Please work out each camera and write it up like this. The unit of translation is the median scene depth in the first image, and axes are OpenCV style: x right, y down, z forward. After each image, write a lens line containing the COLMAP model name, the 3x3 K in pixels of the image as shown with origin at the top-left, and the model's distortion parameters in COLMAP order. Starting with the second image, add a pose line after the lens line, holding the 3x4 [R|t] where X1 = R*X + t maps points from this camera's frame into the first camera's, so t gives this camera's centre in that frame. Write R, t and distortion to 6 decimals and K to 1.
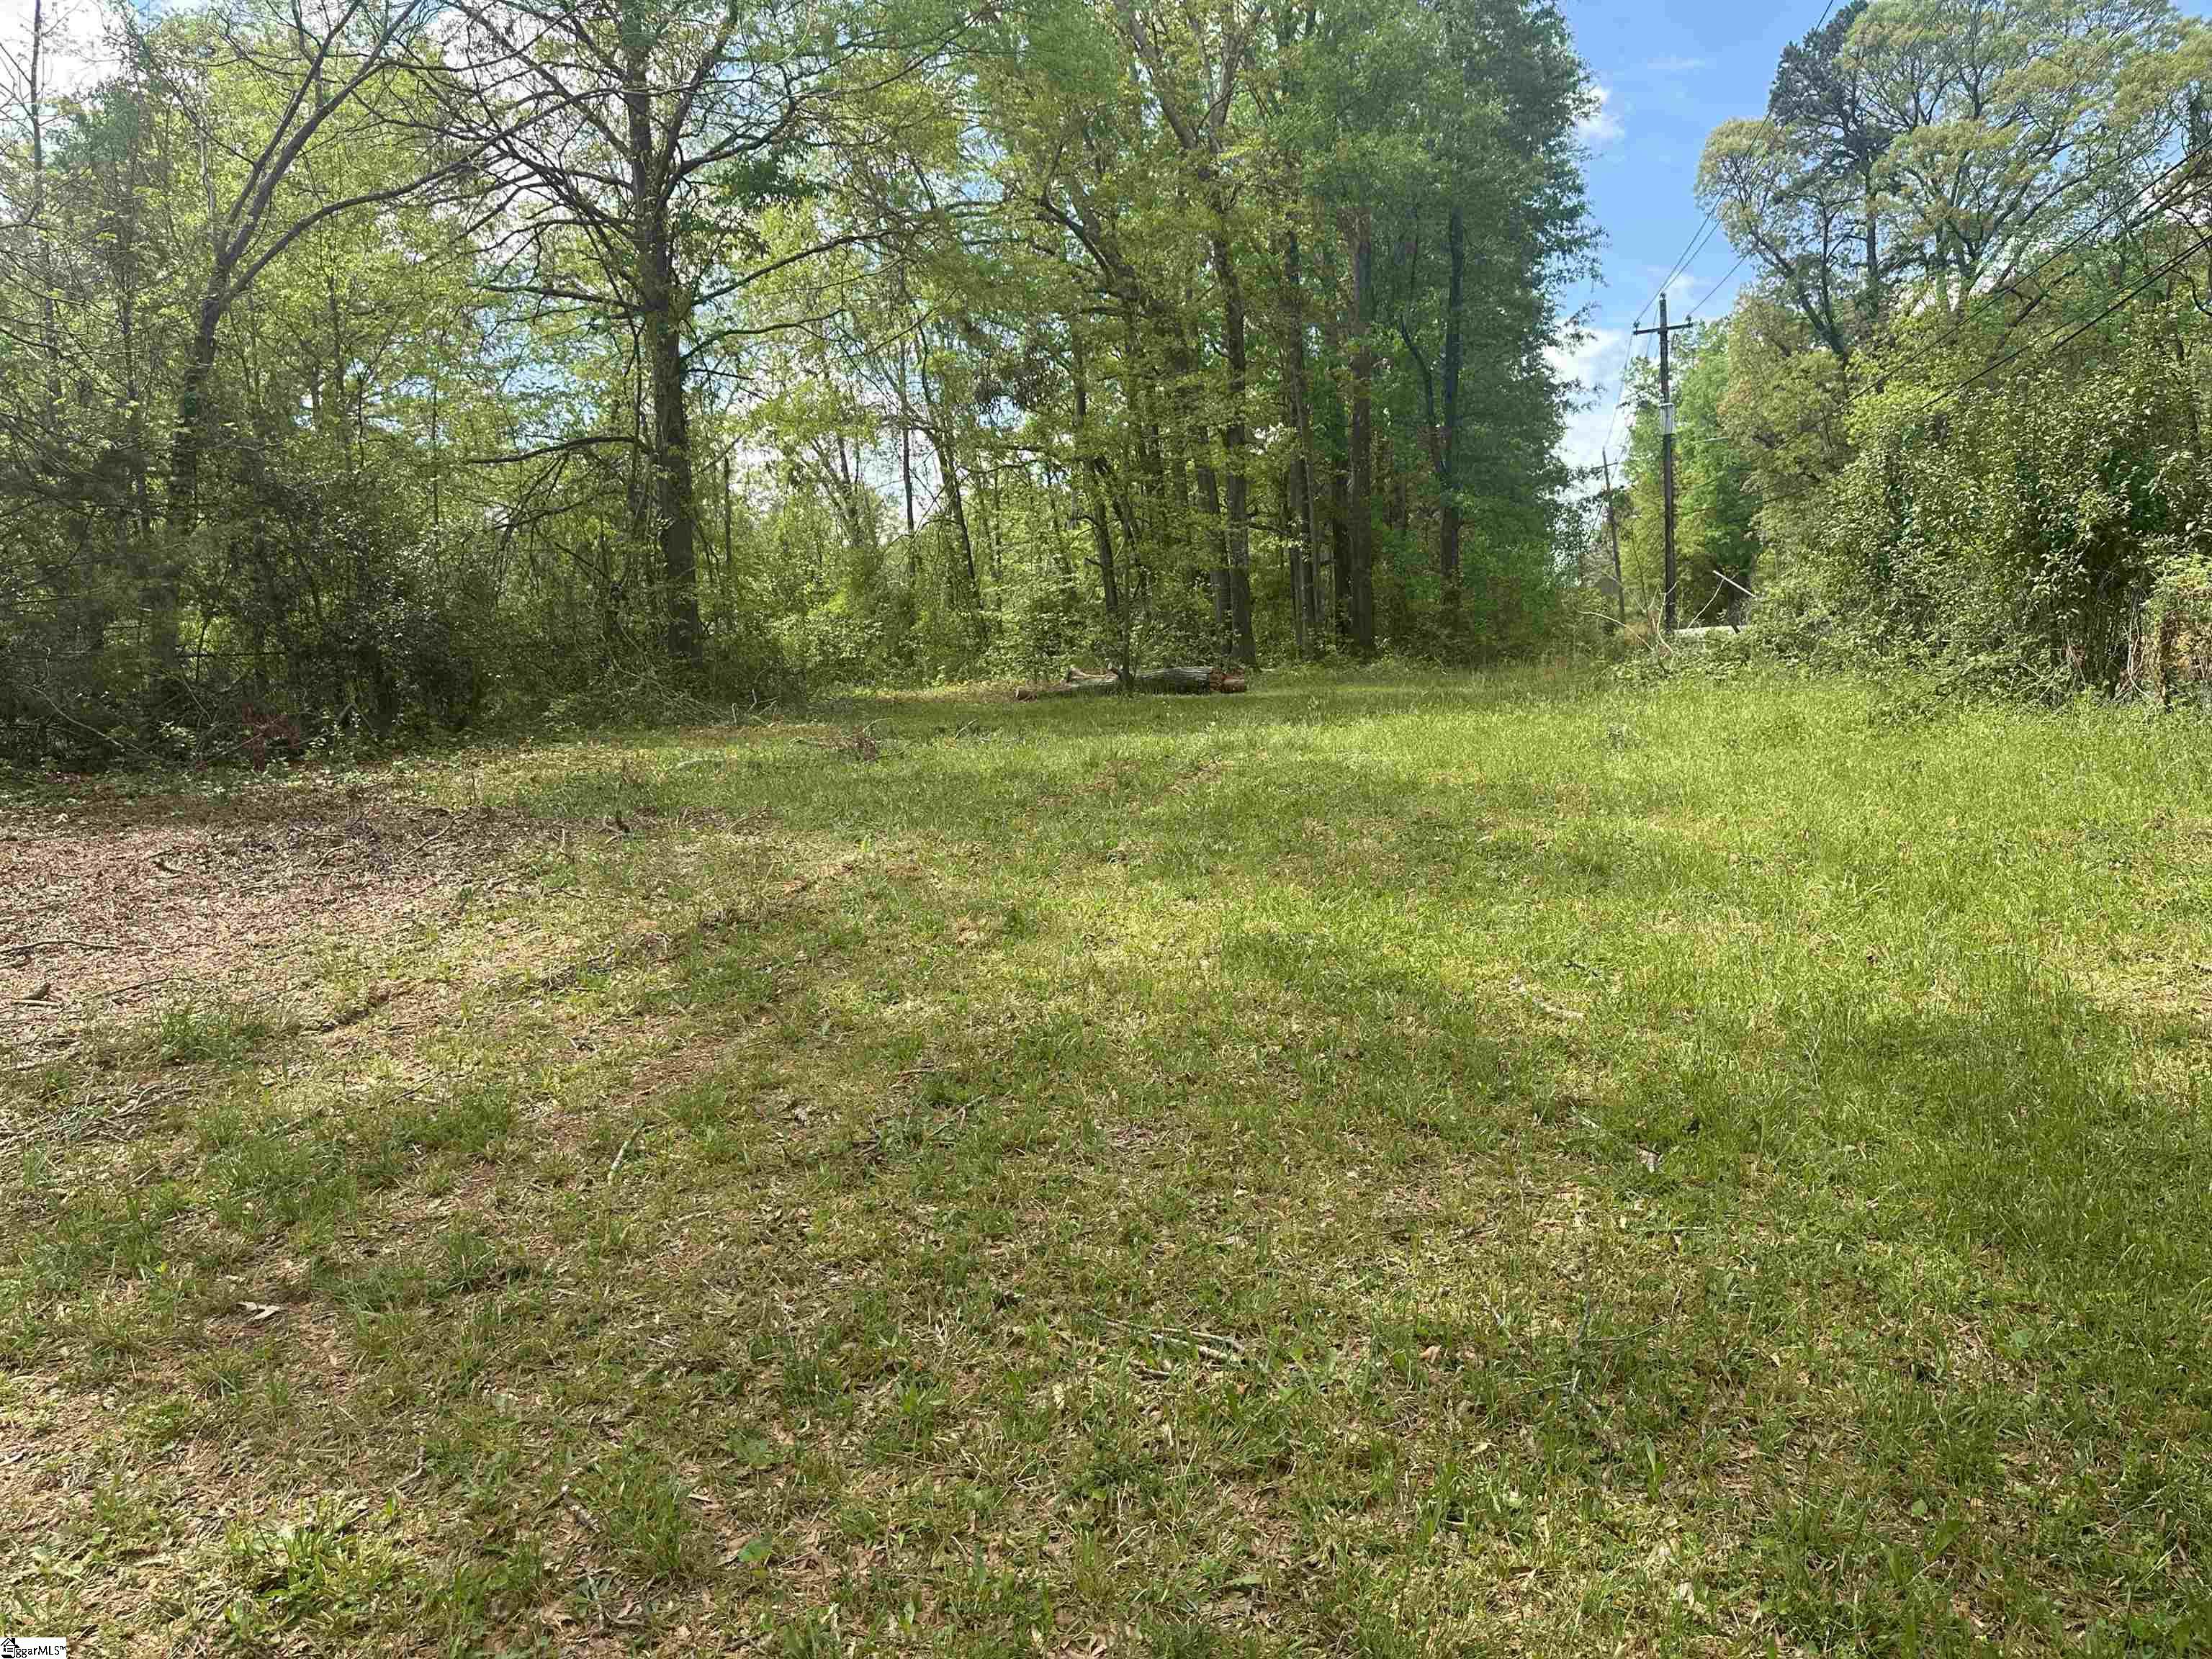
lens RADIAL K [[1558.1, 0, 1106.0], [0, 1558.1, 829.5], [0, 0, 1]] dist [-0.000808, -0.039787]
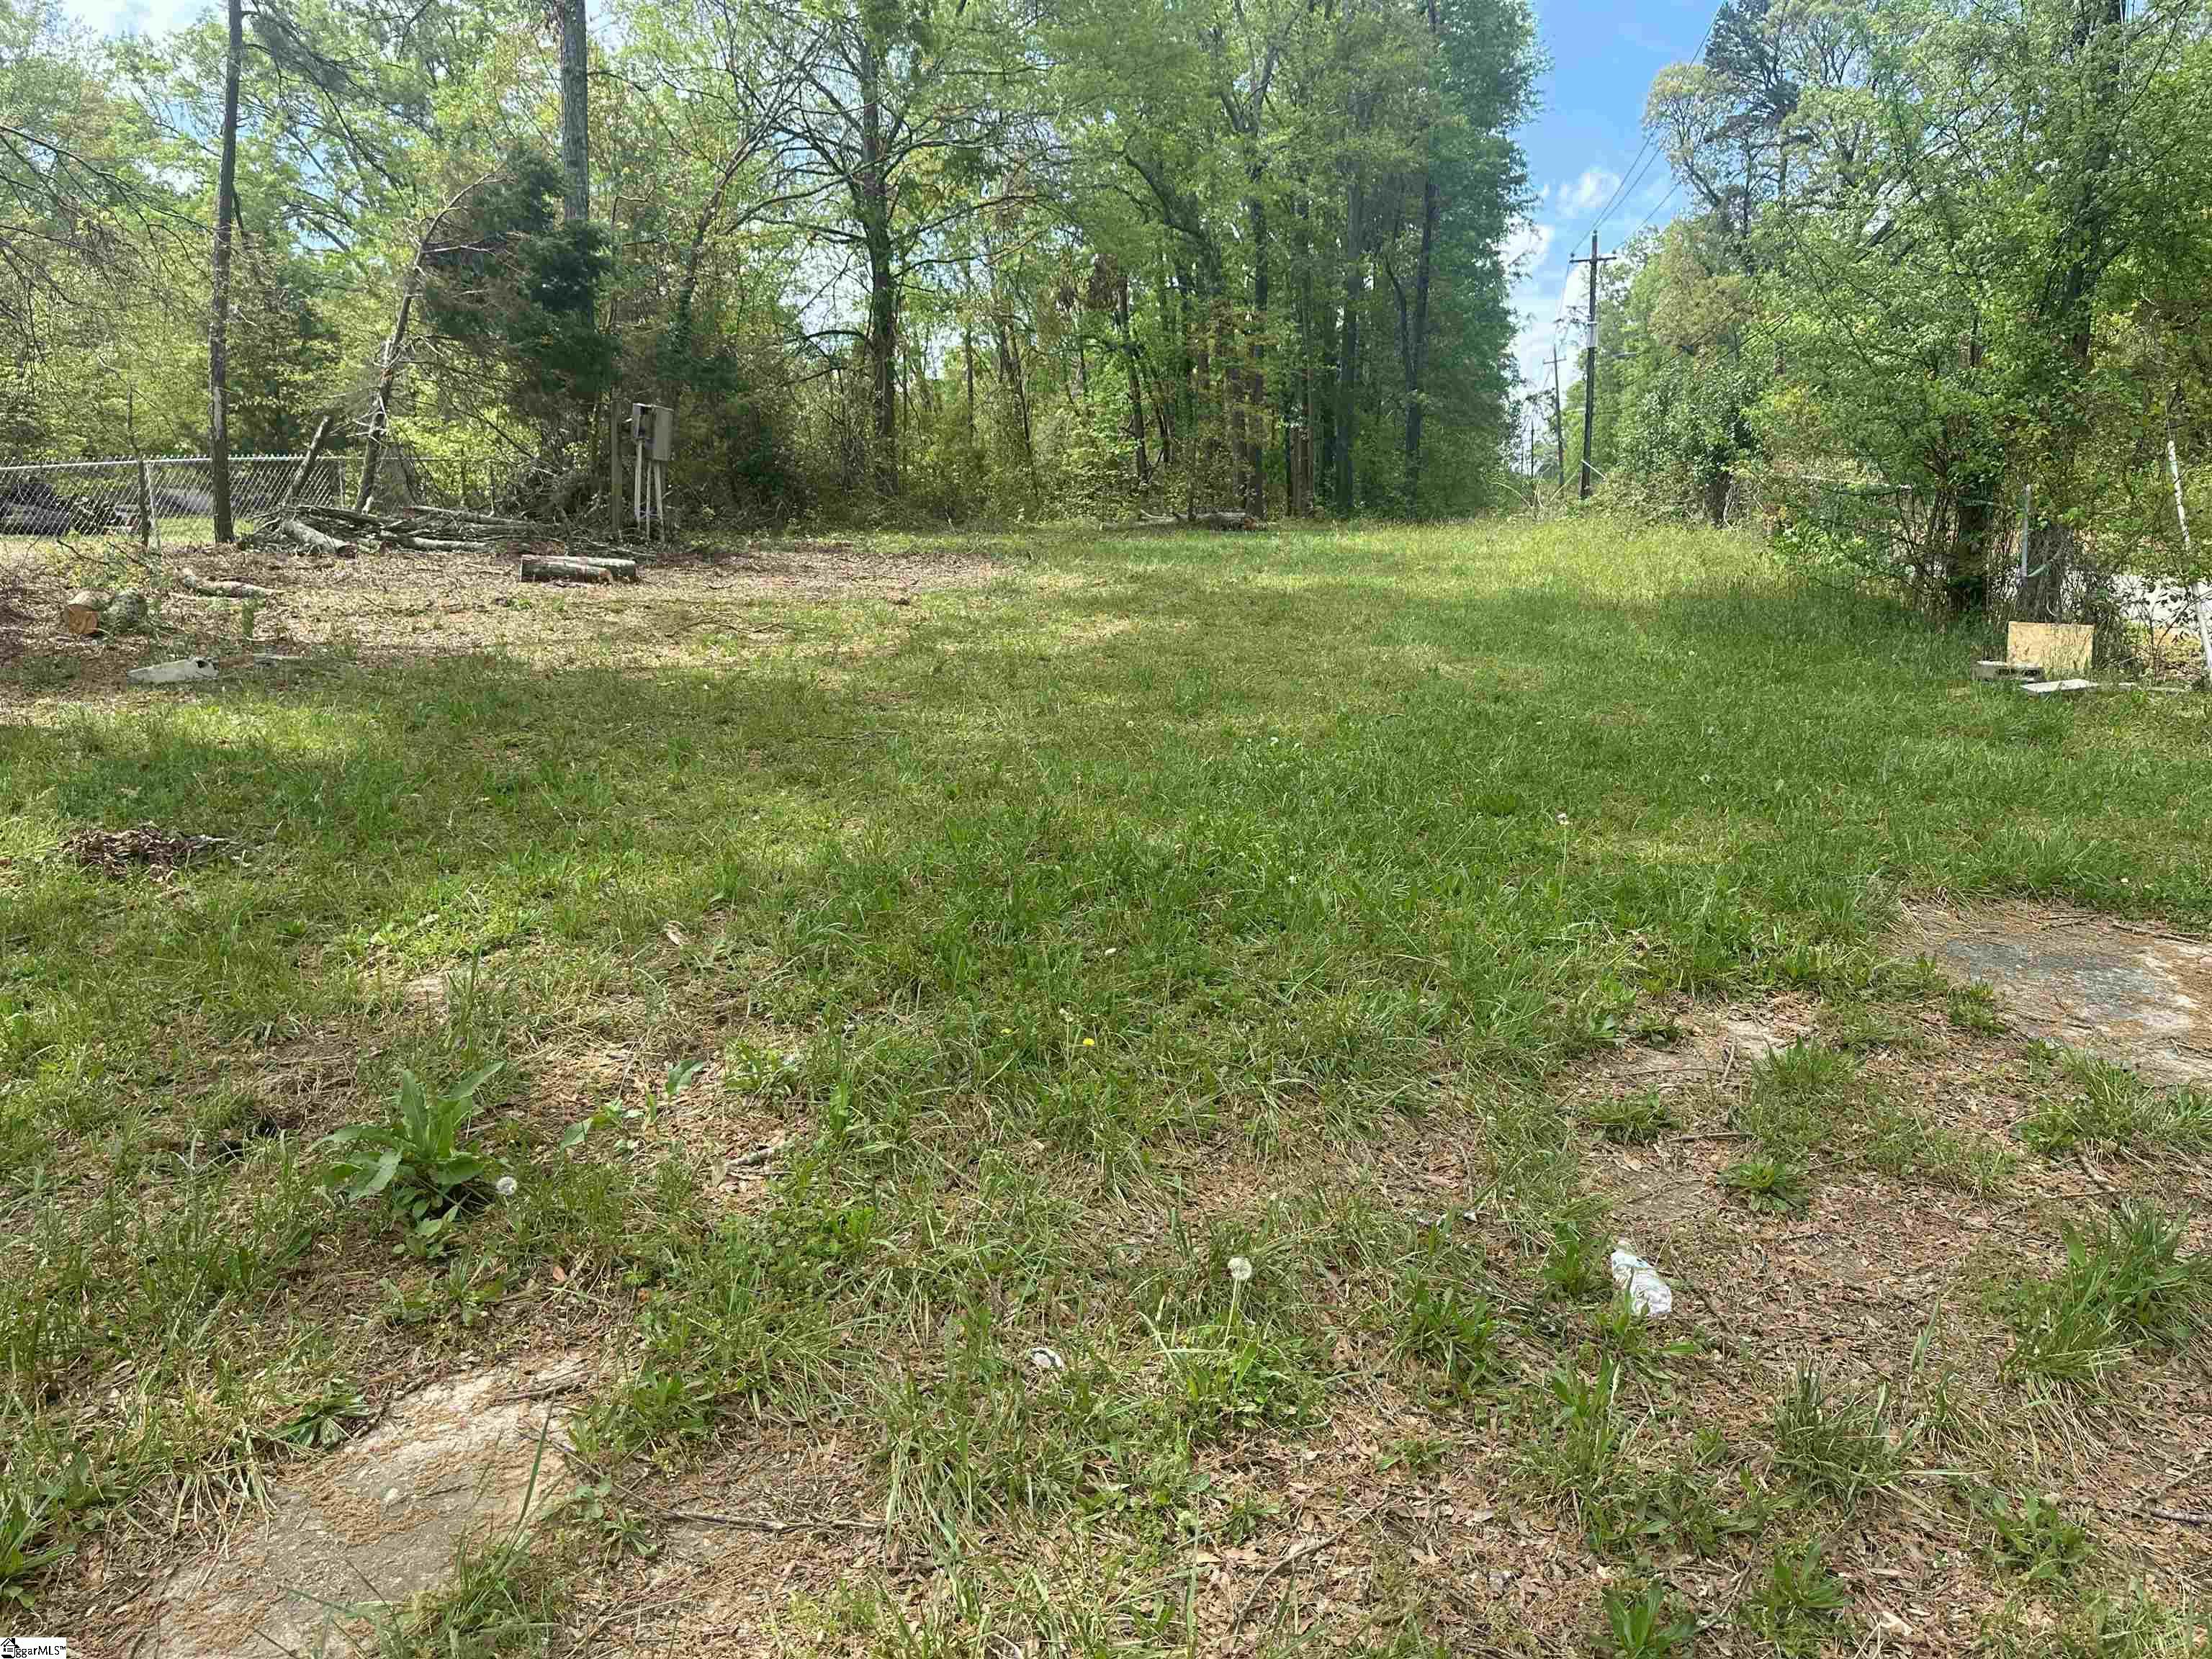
lens RADIAL K [[1529.7, 0, 1142.1], [0, 1529.7, 826.3], [0, 0, 1]] dist [-0.000627, 0.001464]
pose [[0.998087, 0.031622, 0.053124, -0.058457], [-0.035988, 0.995871, 0.083341, 0.044068], [-0.050270, -0.085093, 0.995104, -0.267827]]
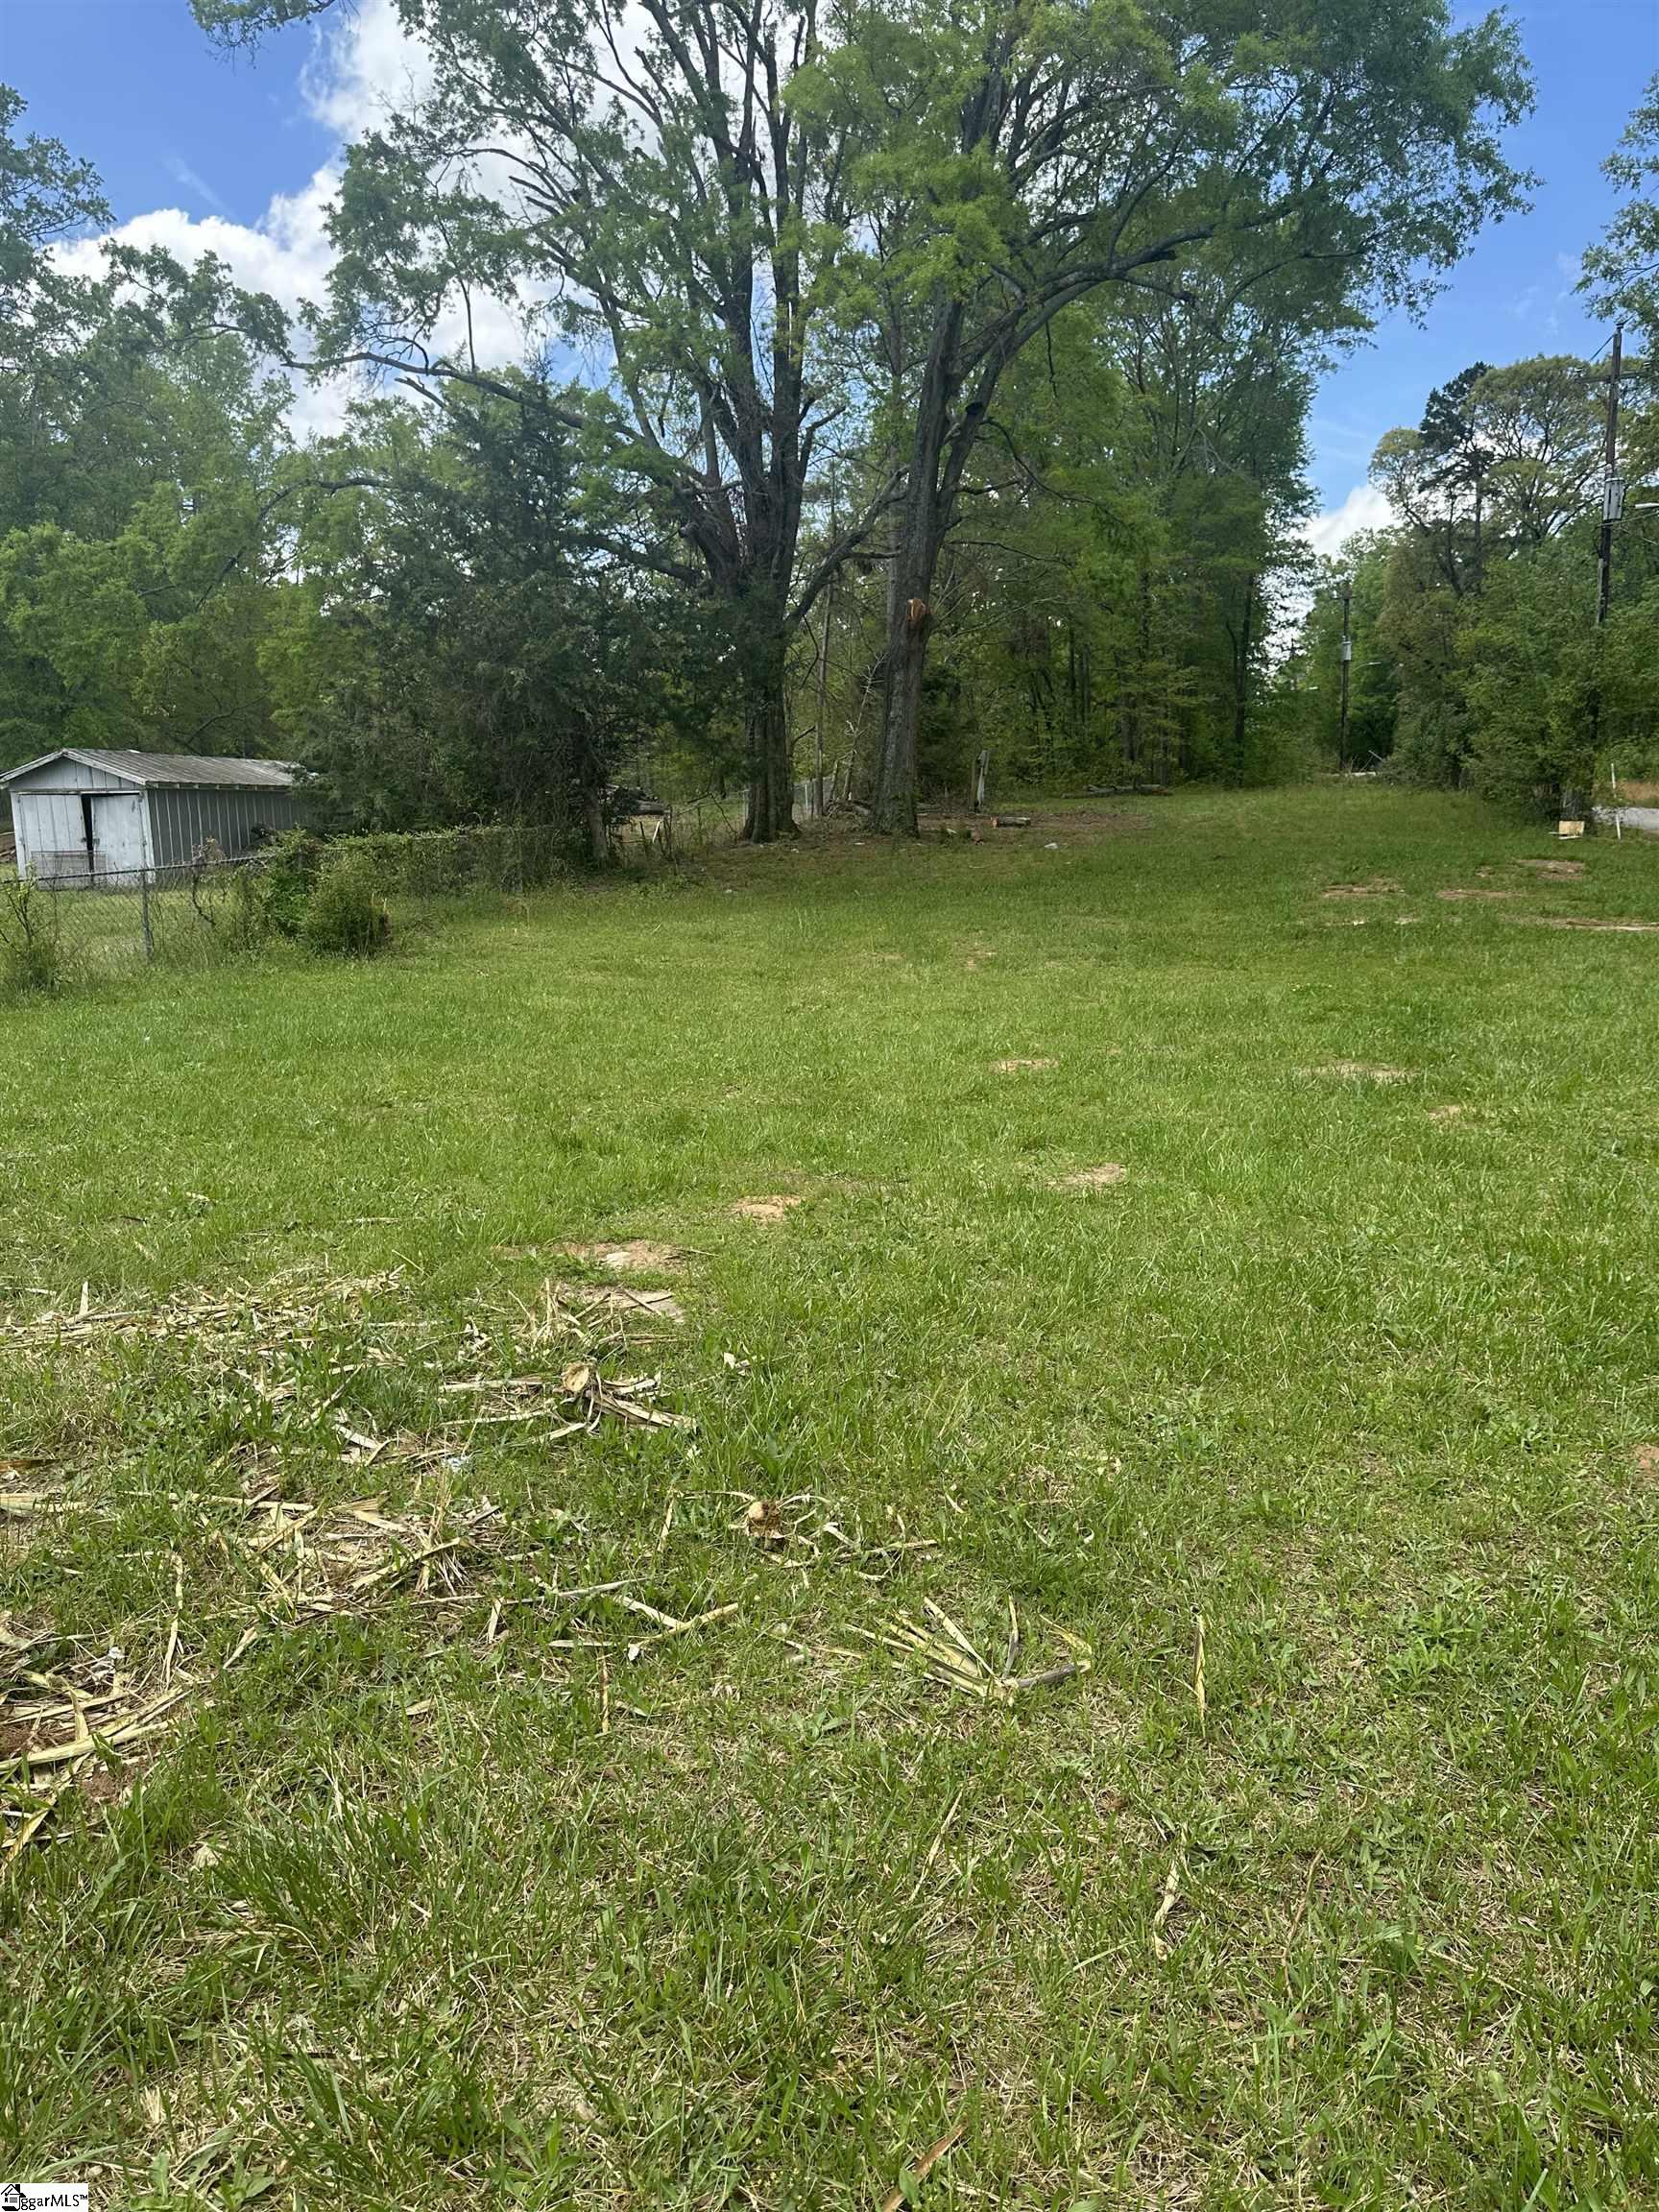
lens RADIAL K [[1529.7, 0, 829.5], [0, 1529.7, 1106.0], [0, 0, 1]] dist [-0.000627, 0.001464]
pose [[0.999023, 0.008627, 0.043352, -0.317906], [-0.012395, 0.996095, 0.087419, 0.108782], [-0.042428, -0.087871, 0.995228, -0.810183]]
